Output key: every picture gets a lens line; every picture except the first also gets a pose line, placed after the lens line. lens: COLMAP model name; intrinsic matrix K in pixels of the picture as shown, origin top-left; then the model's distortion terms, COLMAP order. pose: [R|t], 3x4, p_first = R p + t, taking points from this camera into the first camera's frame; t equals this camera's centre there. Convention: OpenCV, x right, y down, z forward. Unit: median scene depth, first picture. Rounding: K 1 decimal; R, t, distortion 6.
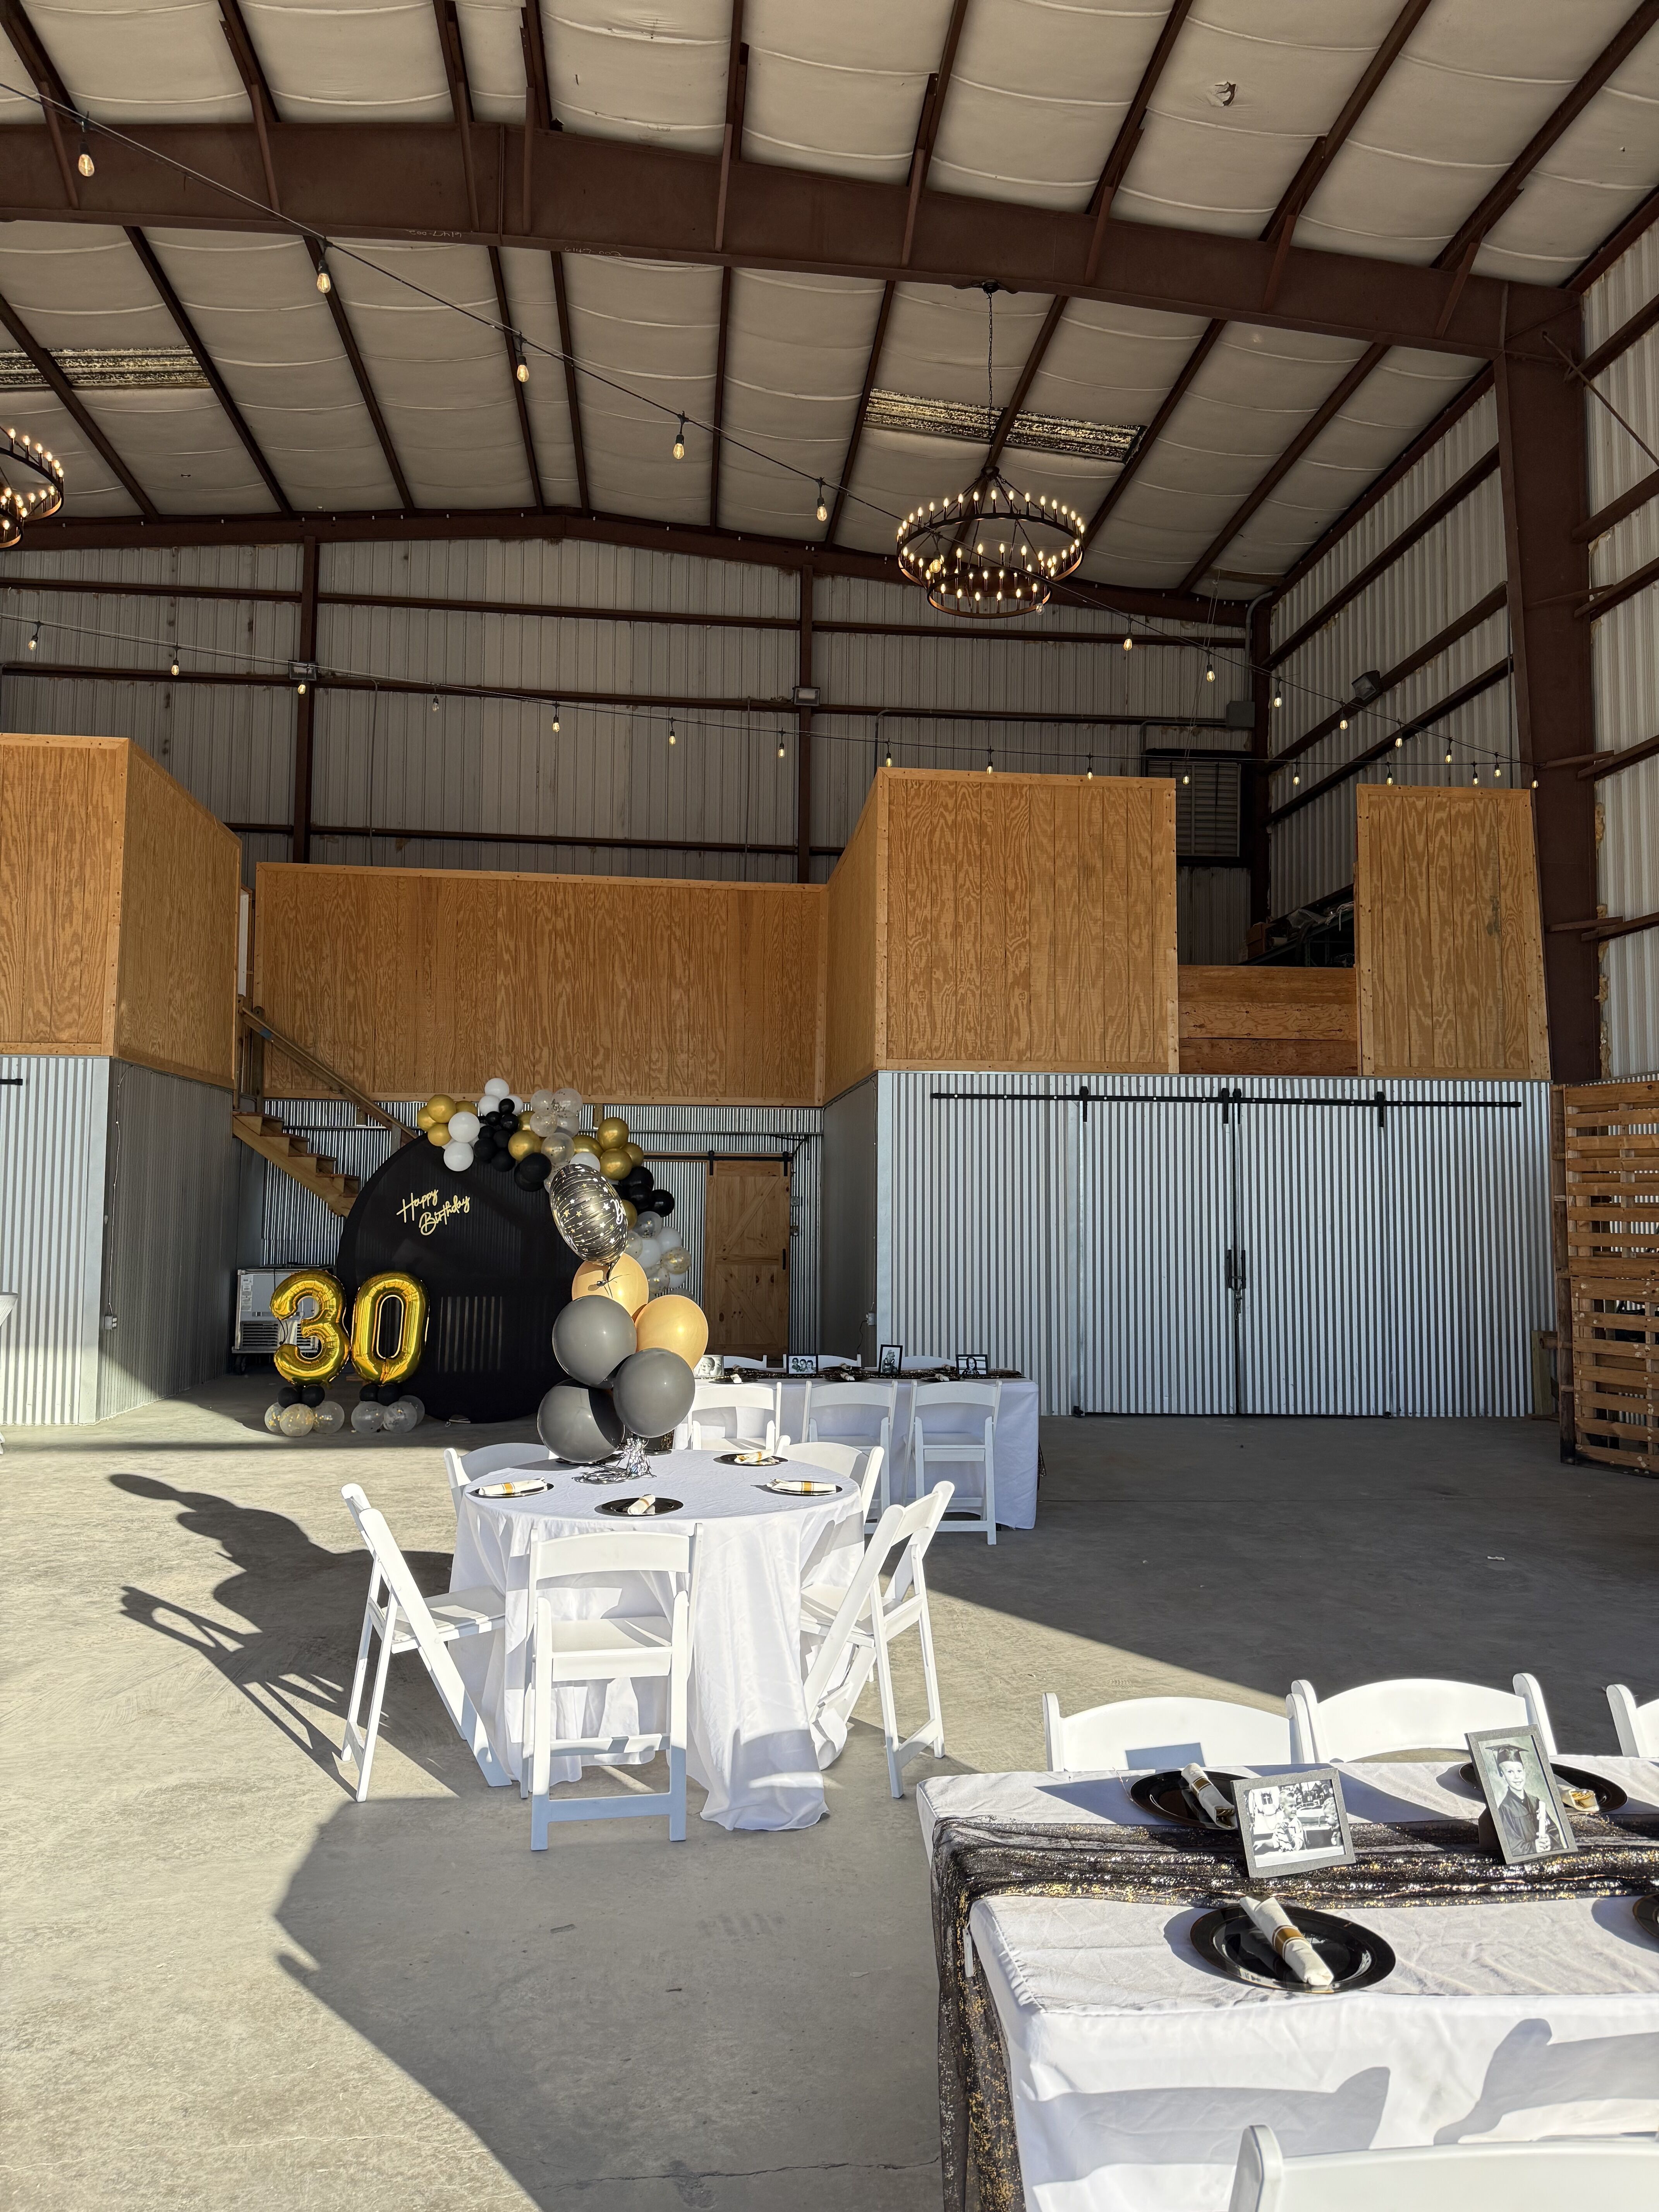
lens RADIAL K [[1564.7, 0, 829.5], [0, 1564.7, 1106.0], [0, 0, 1]] dist [0.004250, 0.000570]
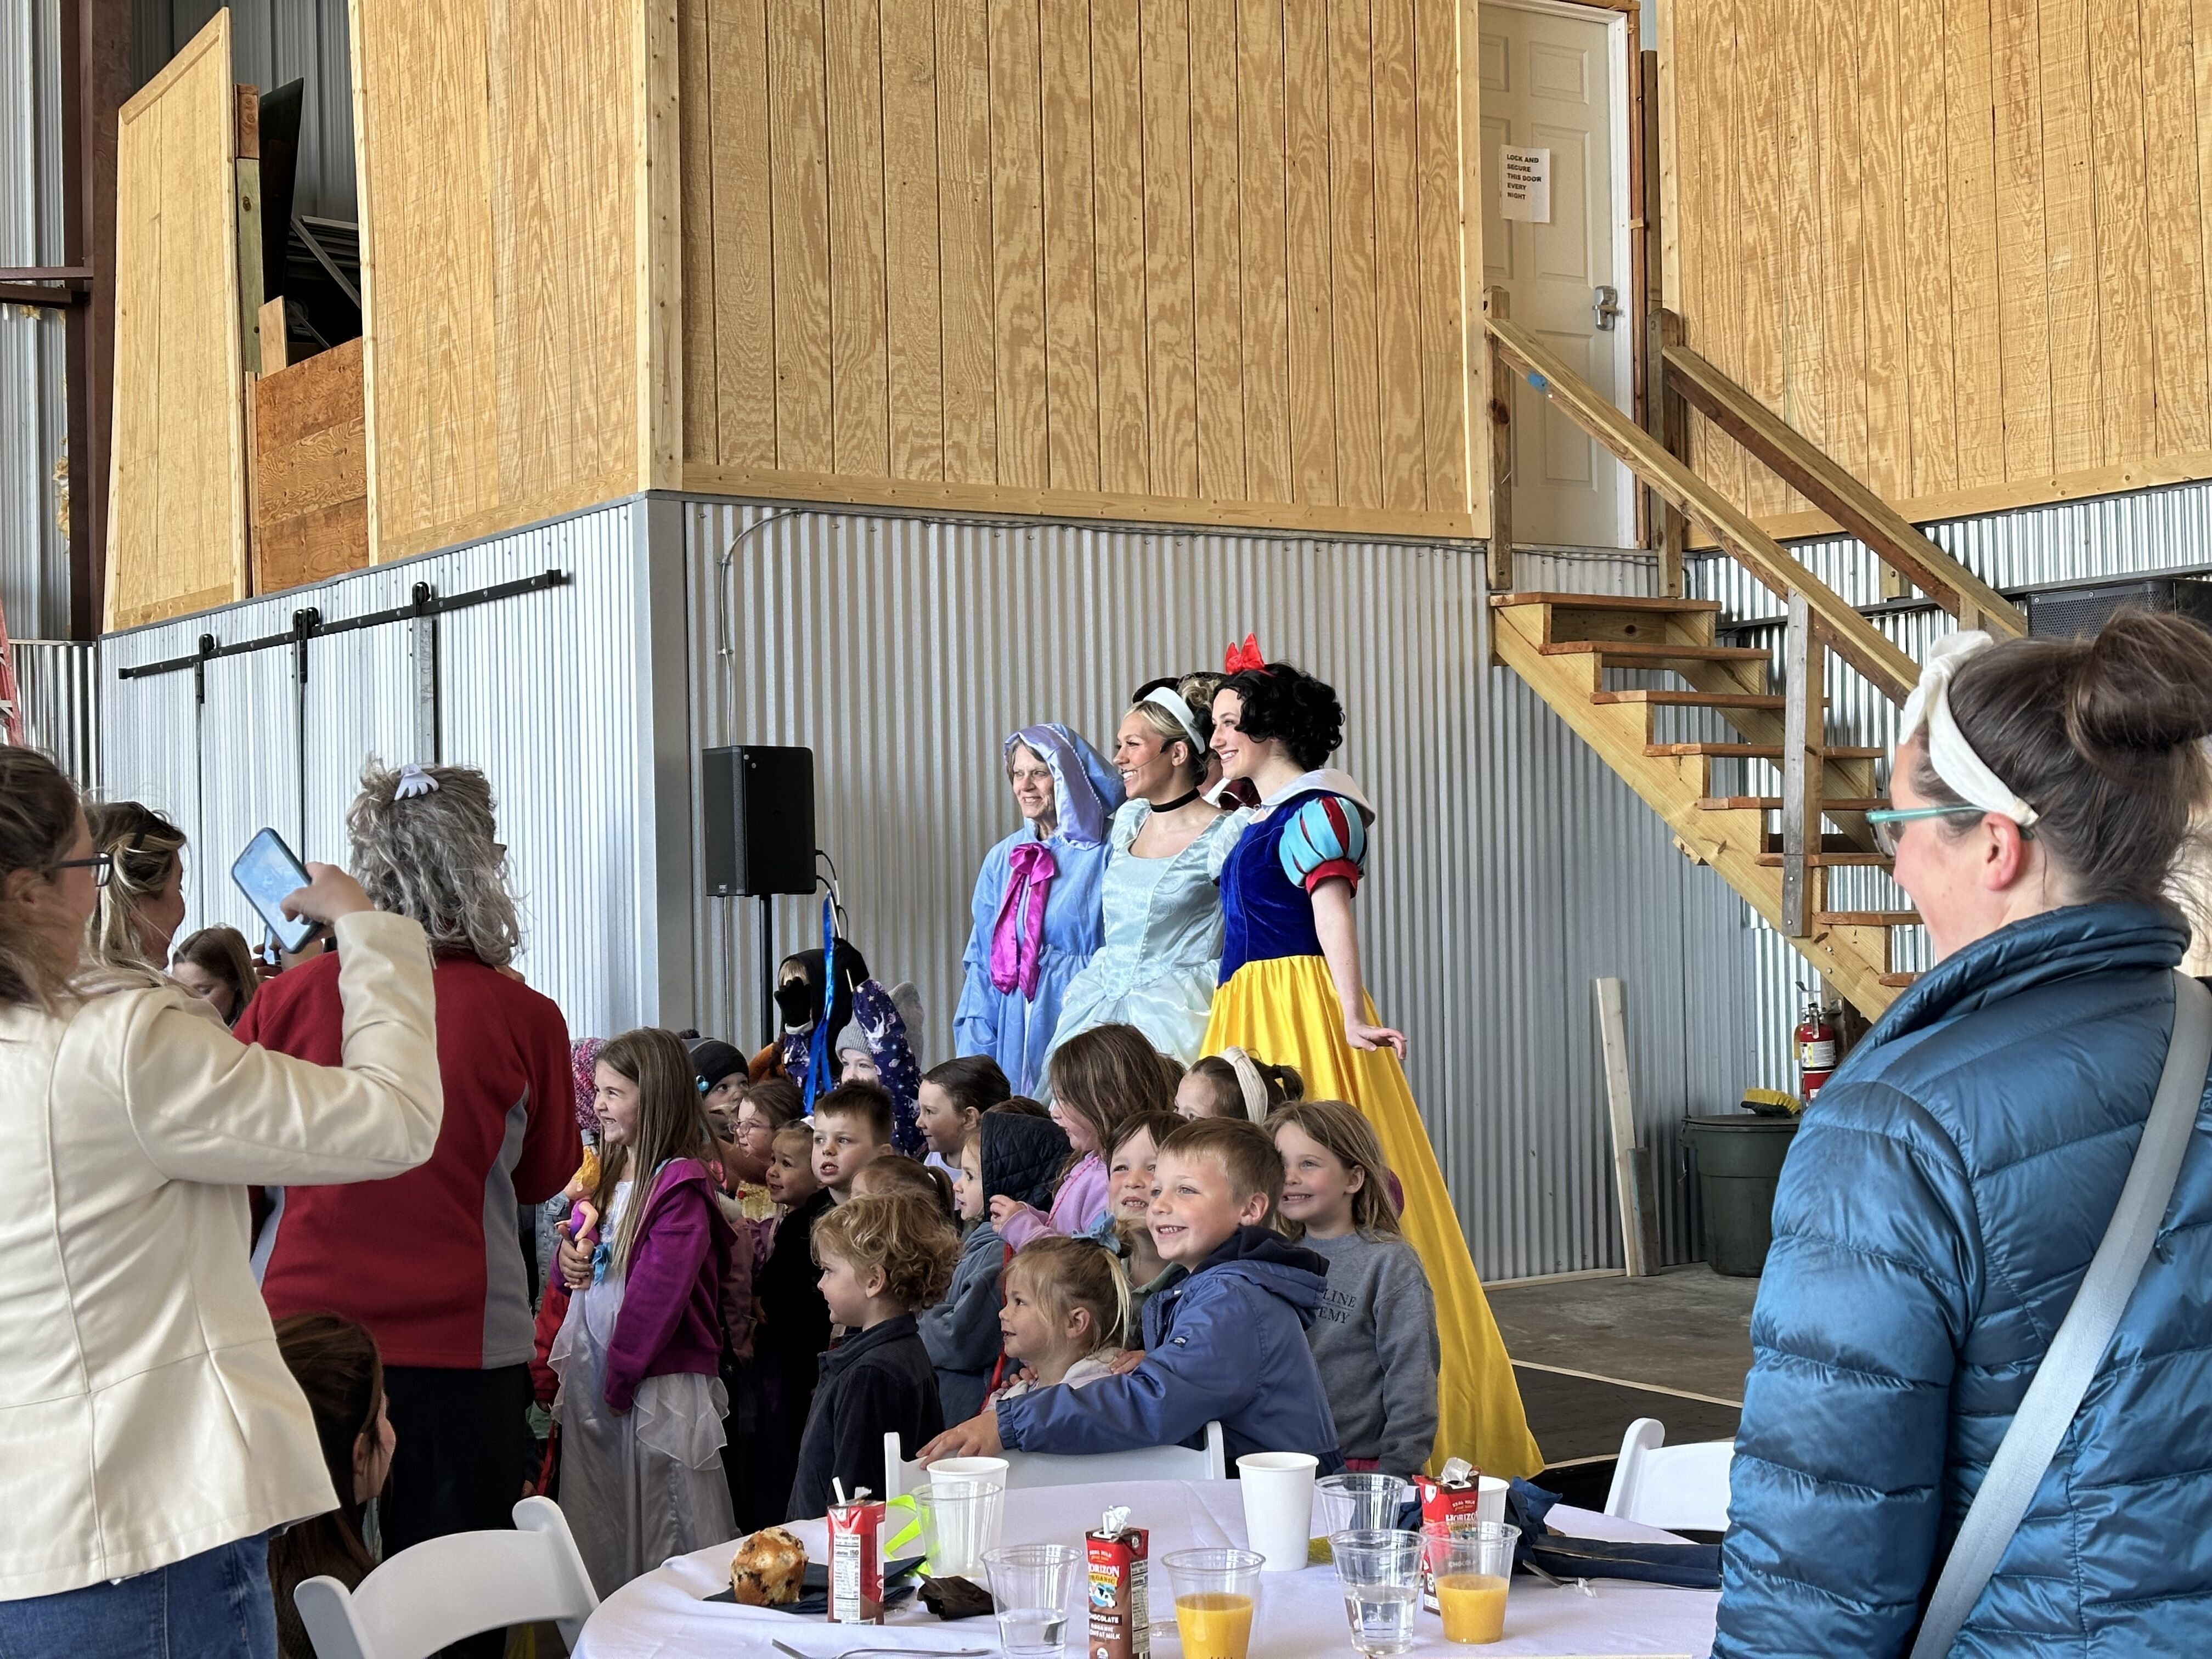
lens RADIAL K [[3028.6, 0, 1106.0], [0, 3028.6, 829.5], [0, 0, 1]] dist [0.187607, -0.077417]
pose [[0.457670, -0.030959, -0.888583, 0.224935], [0.081832, 0.996619, 0.007425, 0.044485], [0.885348, -0.076112, 0.458656, 0.532810]]
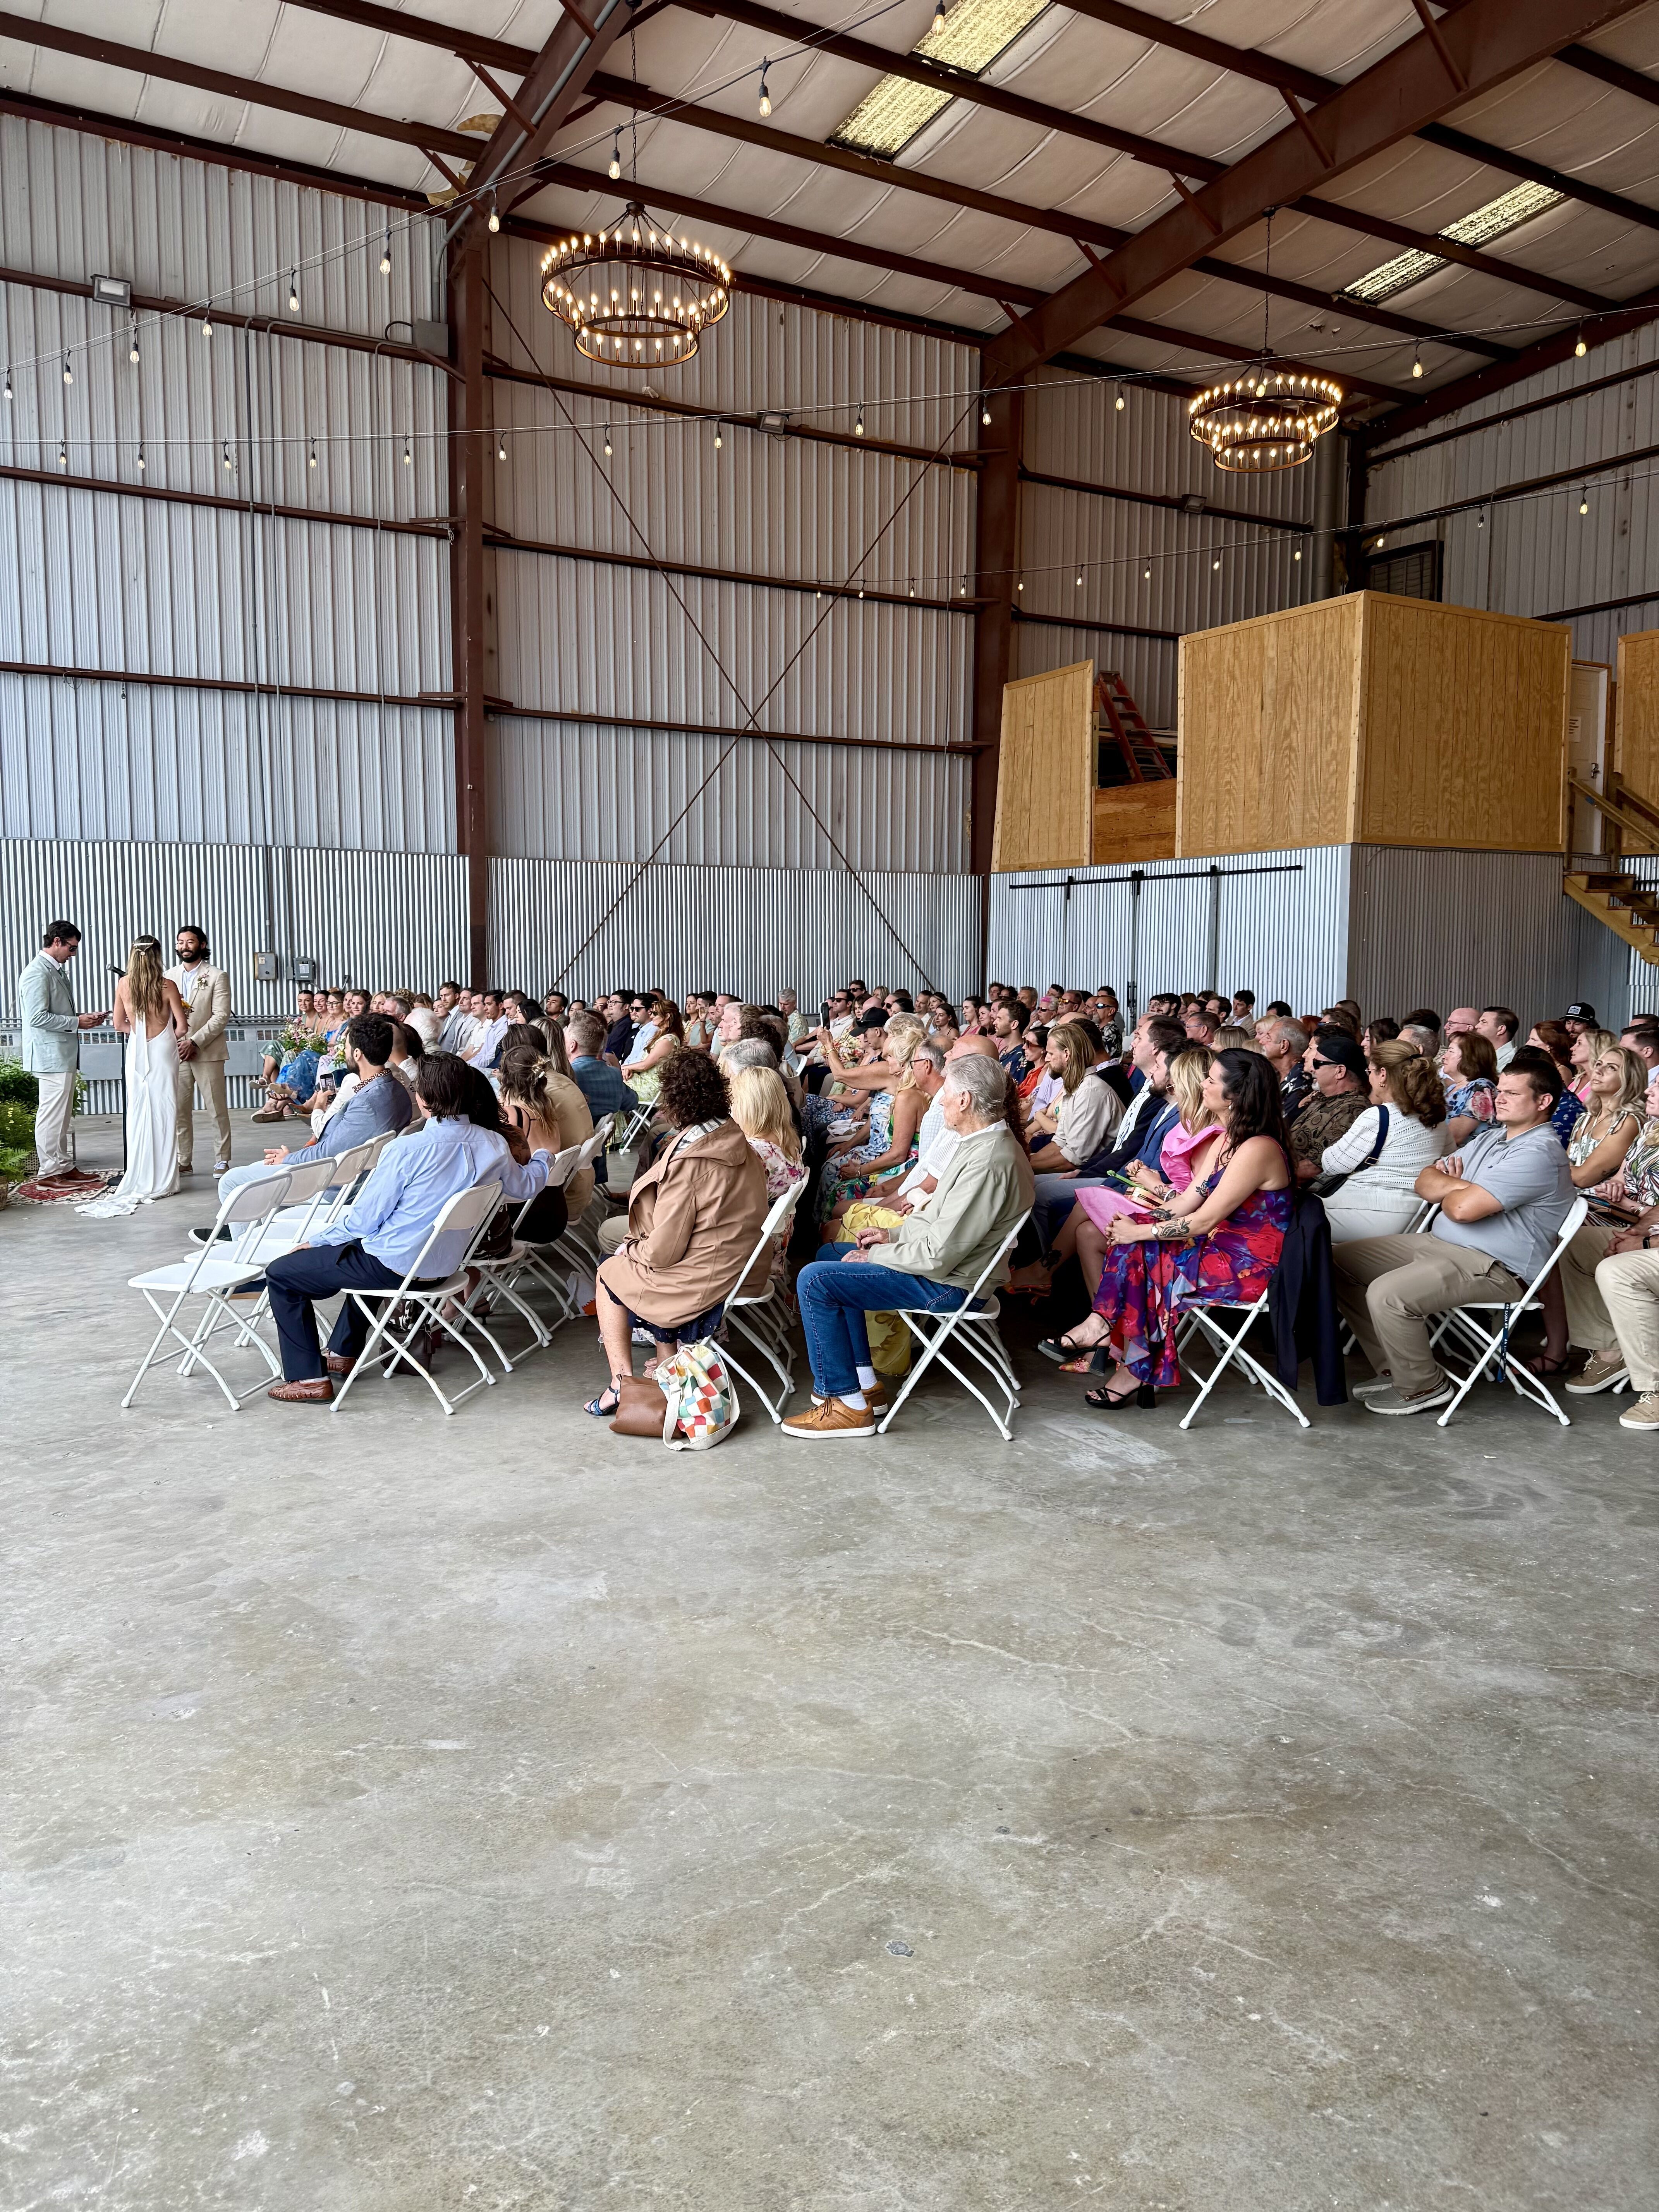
lens RADIAL K [[1564.7, 0, 829.5], [0, 1564.7, 1106.0], [0, 0, 1]] dist [0.004250, 0.000570]
pose [[0.415728, 0.075145, -0.906379, 0.419362], [0.068269, 0.991191, 0.113489, 0.006039], [0.906923, -0.109058, 0.406936, 0.026240]]
